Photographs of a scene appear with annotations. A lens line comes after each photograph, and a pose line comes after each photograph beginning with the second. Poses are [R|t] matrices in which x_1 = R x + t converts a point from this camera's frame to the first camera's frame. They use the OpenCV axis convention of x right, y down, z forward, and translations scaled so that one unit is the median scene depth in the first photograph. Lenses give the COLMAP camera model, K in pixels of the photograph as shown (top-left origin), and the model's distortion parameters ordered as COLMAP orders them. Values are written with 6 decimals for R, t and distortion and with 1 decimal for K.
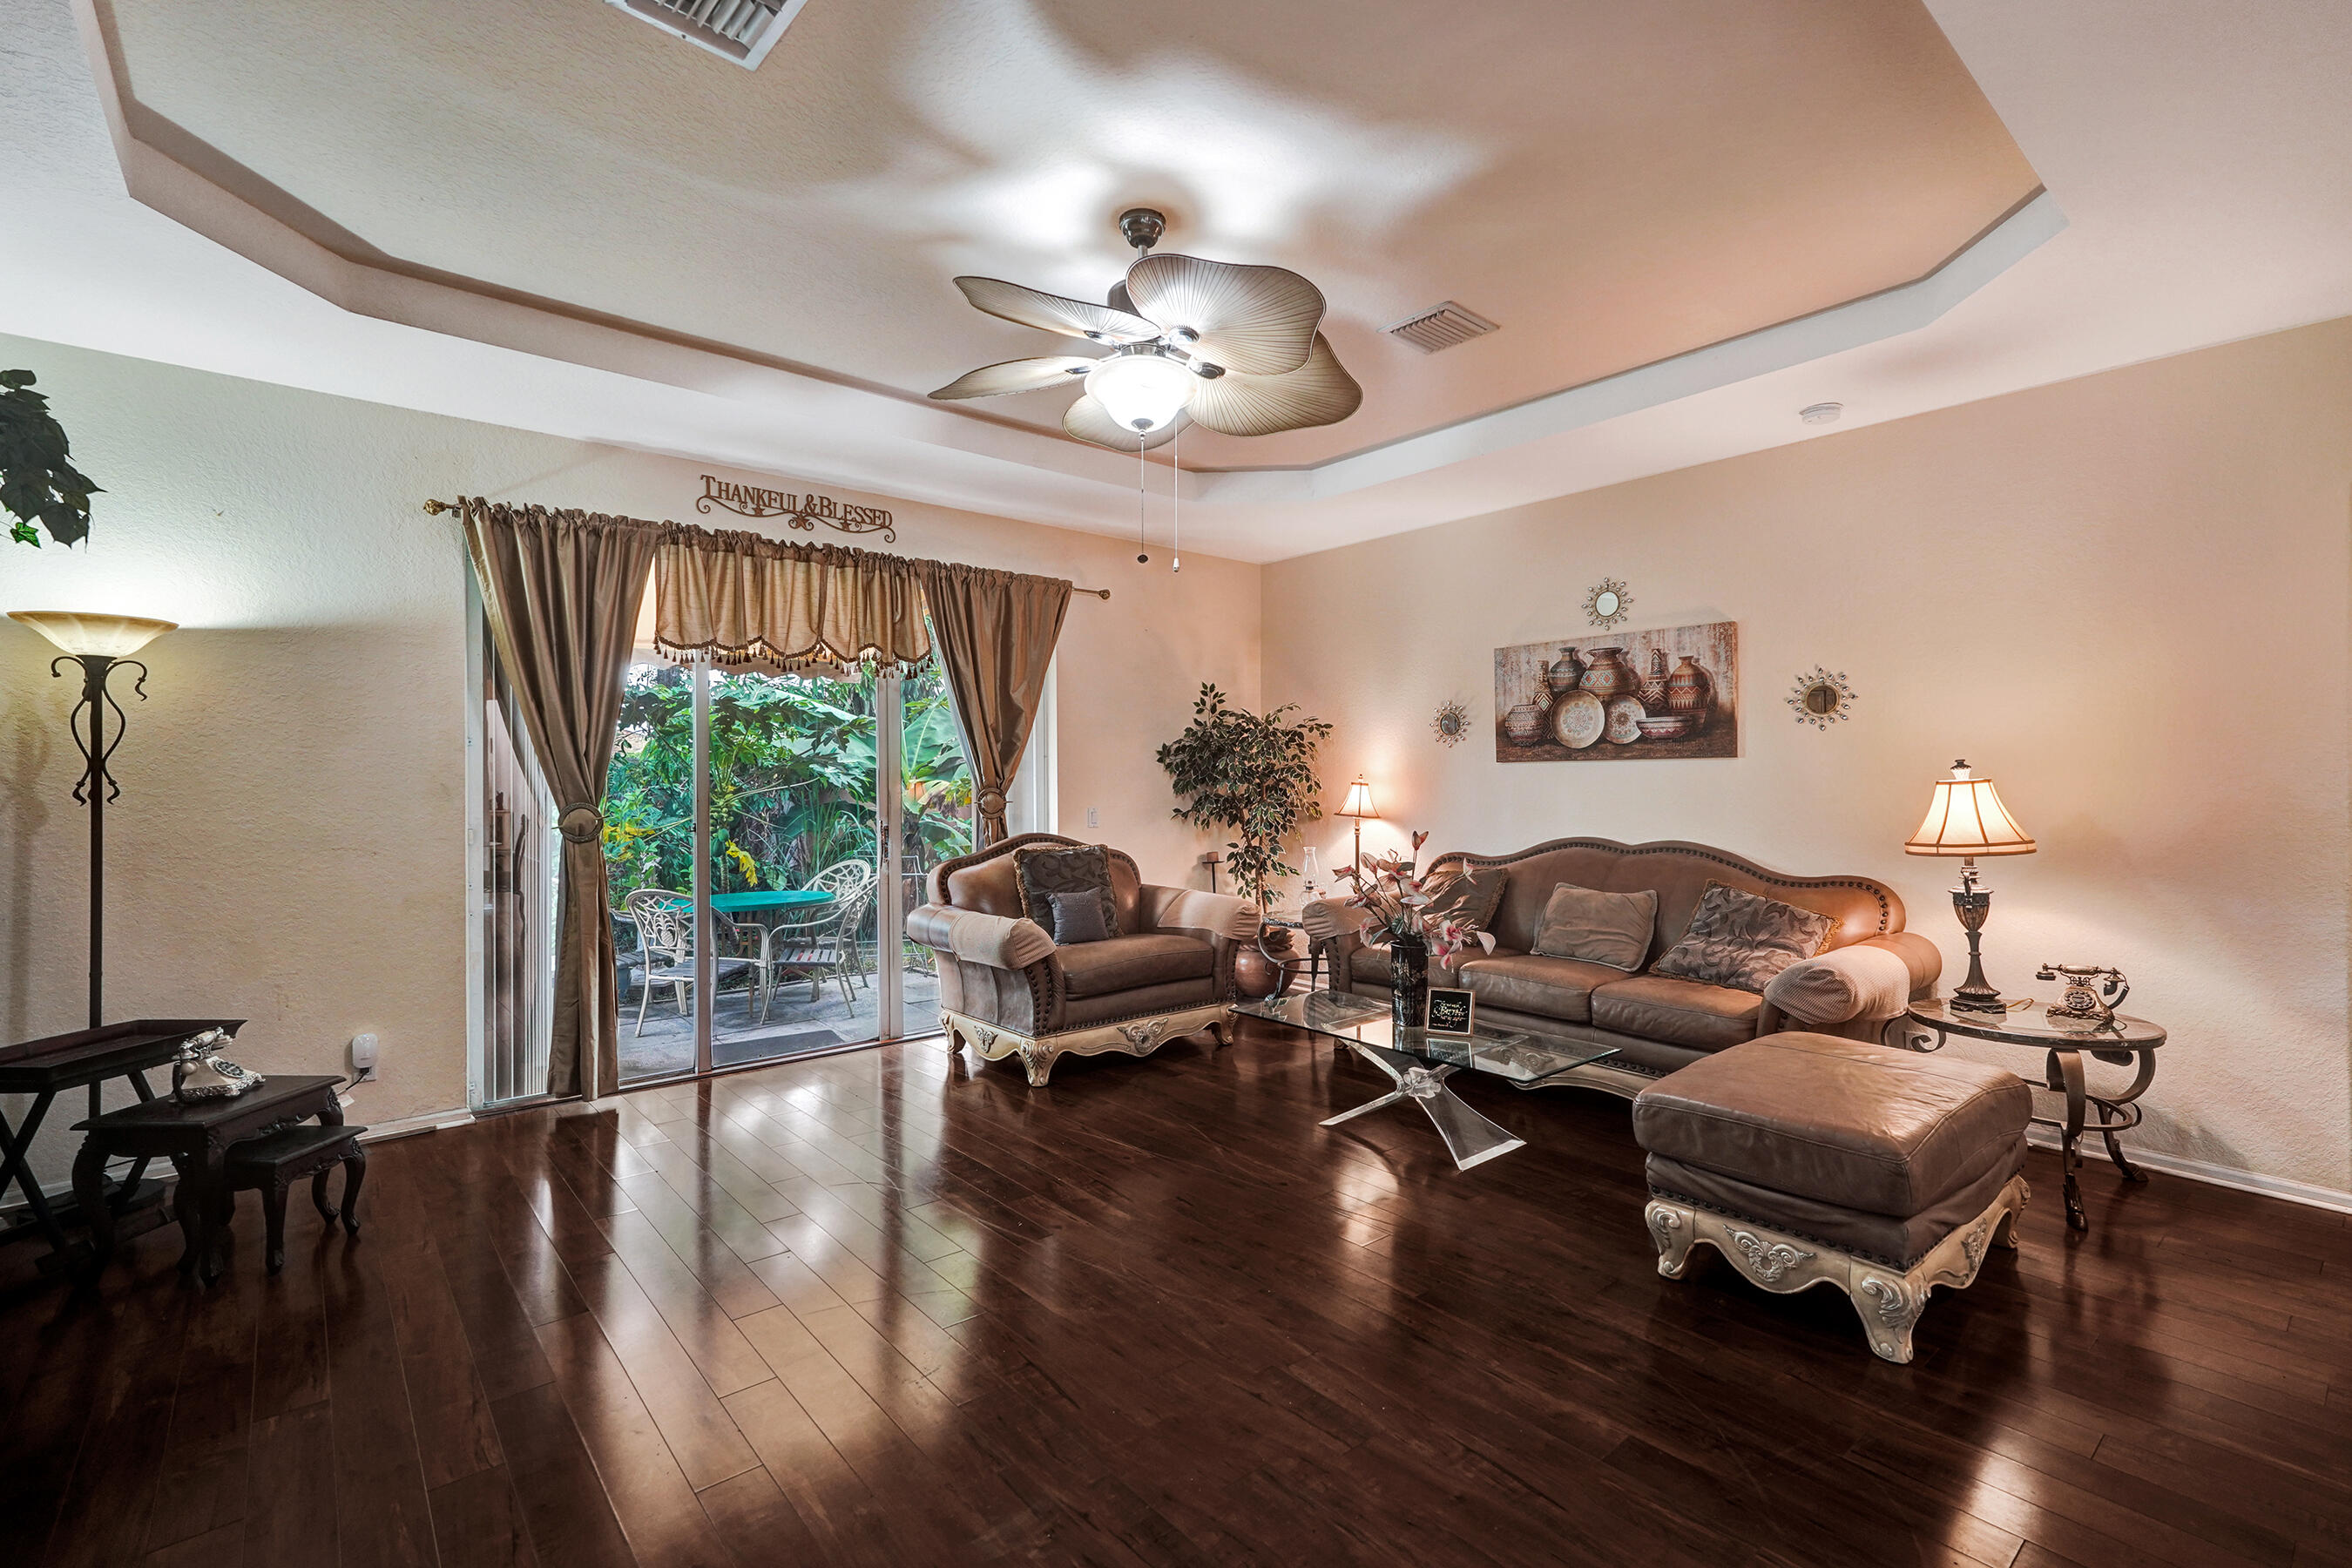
lens RADIAL K [[1063.6, 0, 1176.0], [0, 1063.6, 784.0], [0, 0, 1]] dist [-0.002348, -0.000168]
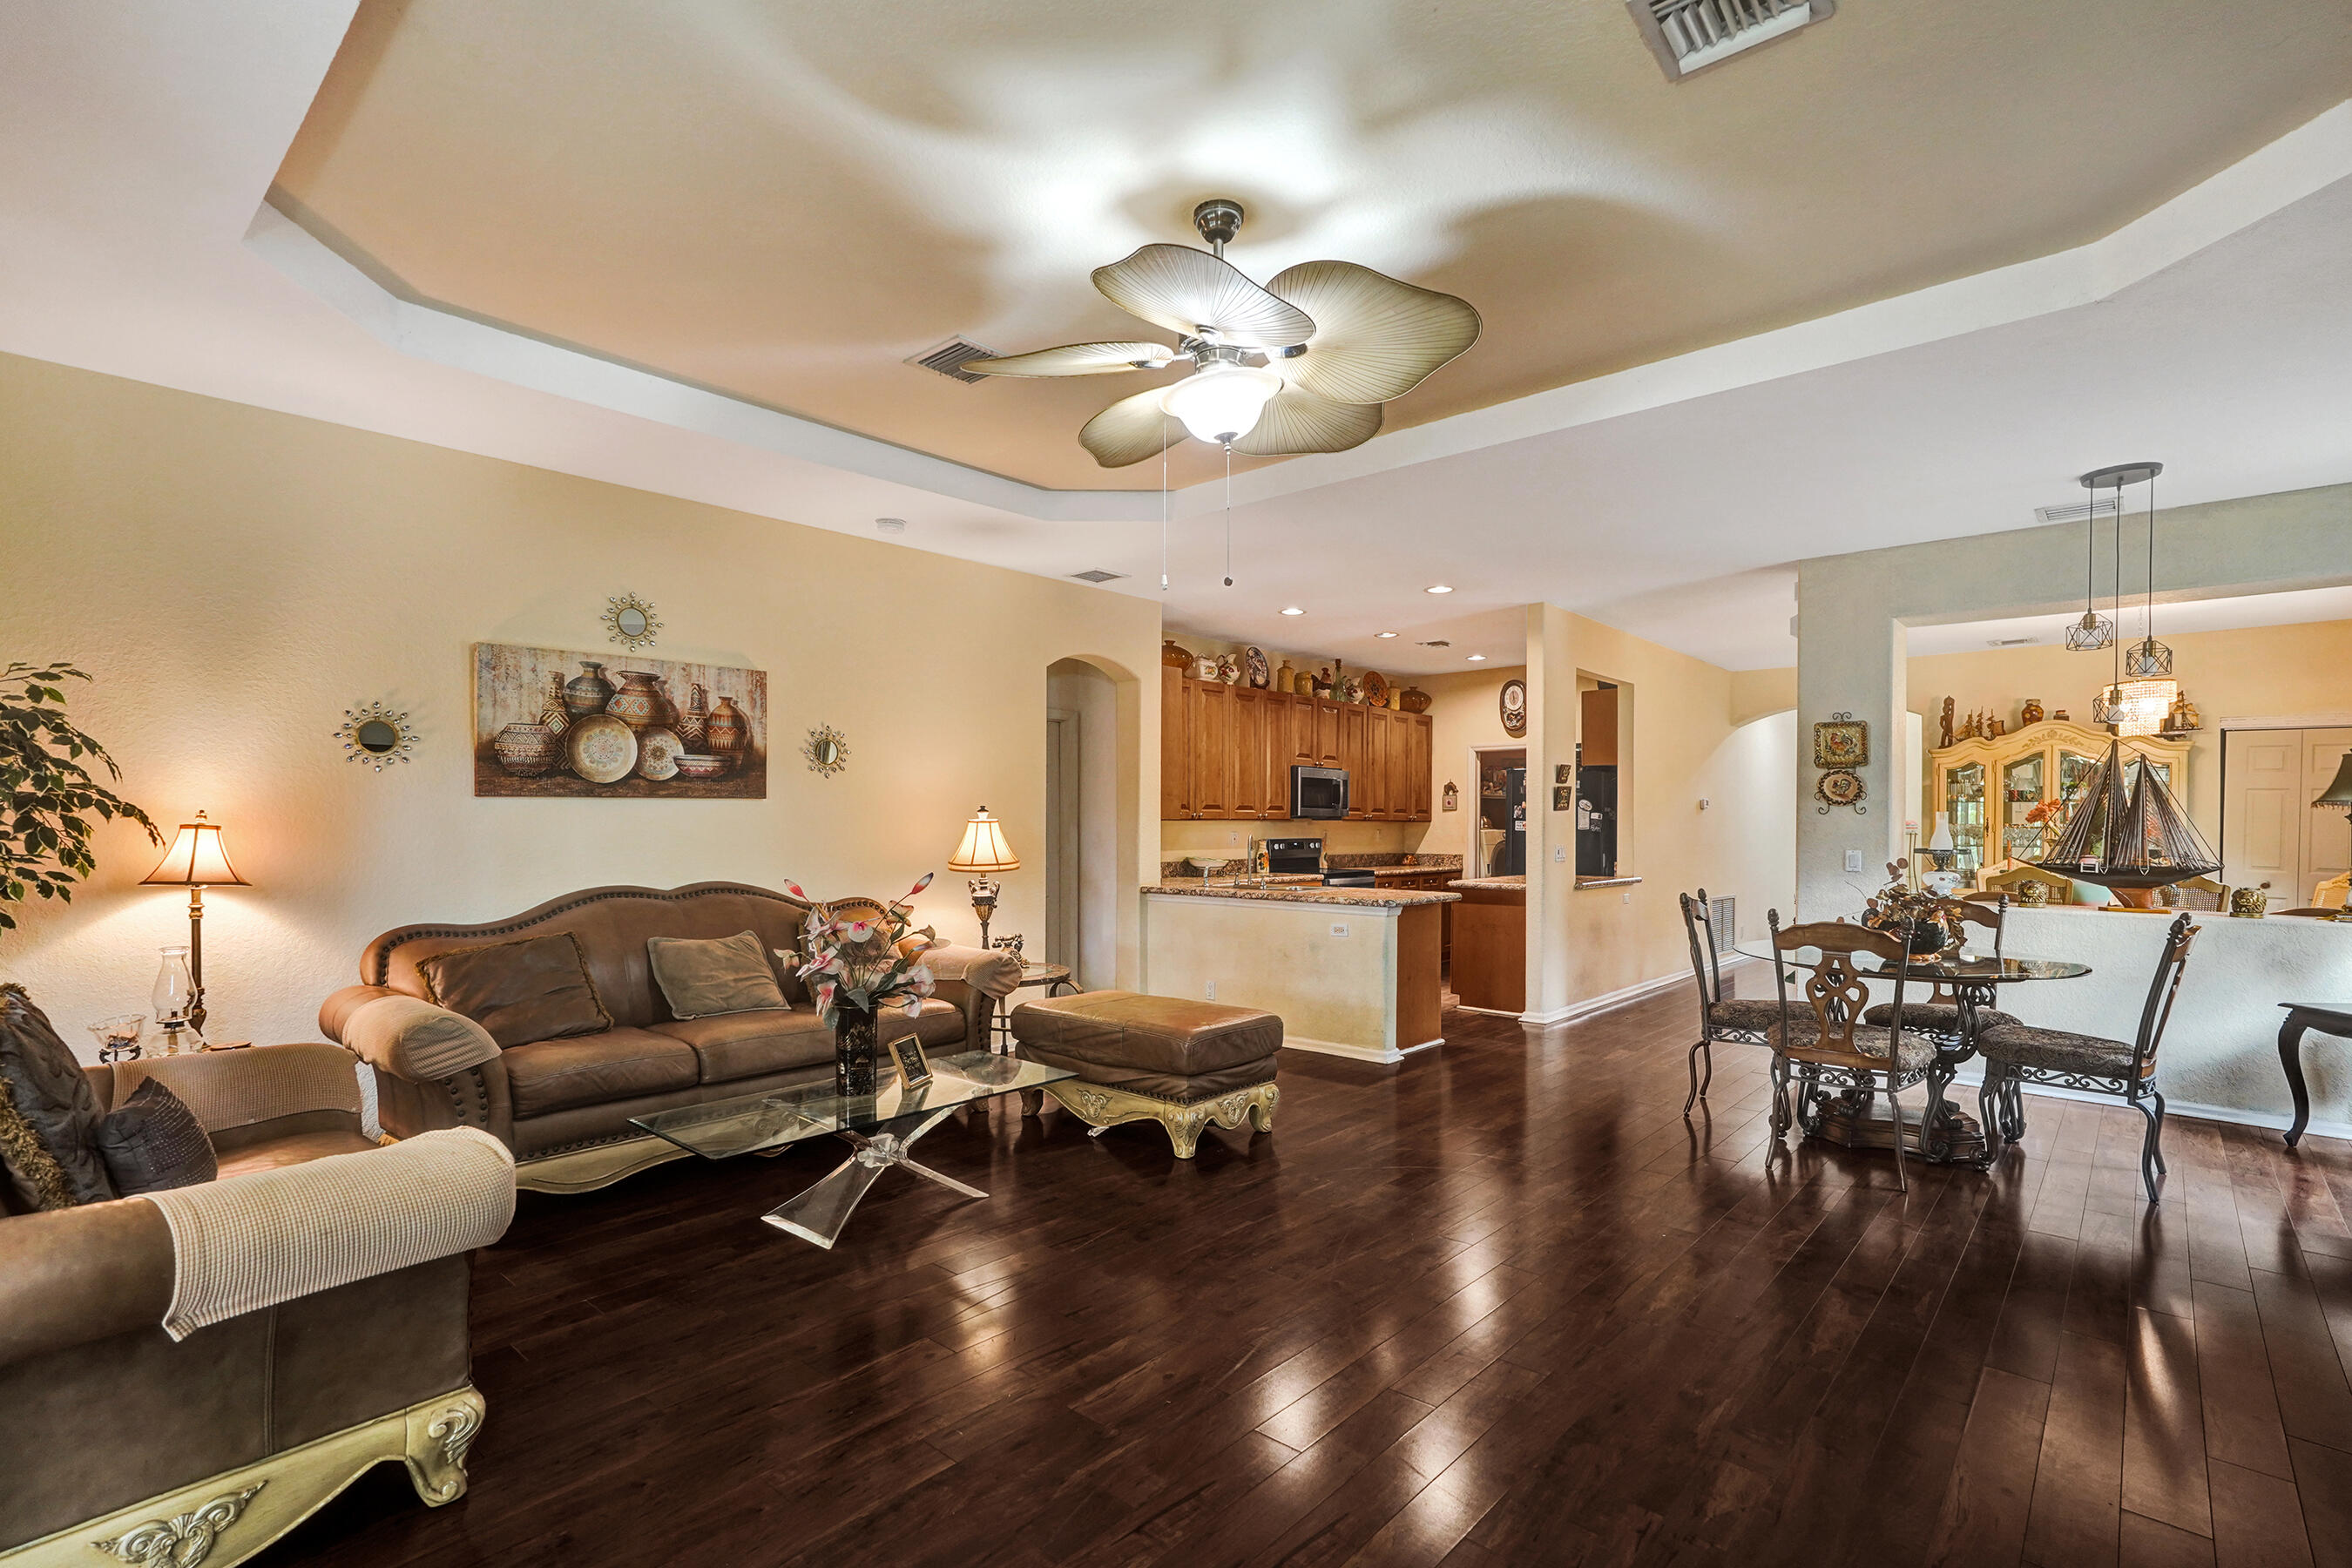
lens RADIAL K [[1099.3, 0, 1165.8], [0, 1099.3, 830.4], [0, 0, 1]] dist [-0.000266, 0.000283]
pose [[-0.151199, -0.008499, 0.988467, -0.585000], [0.005269, 0.999942, 0.009404, -0.001380], [-0.988489, 0.006630, -0.151145, 0.714499]]
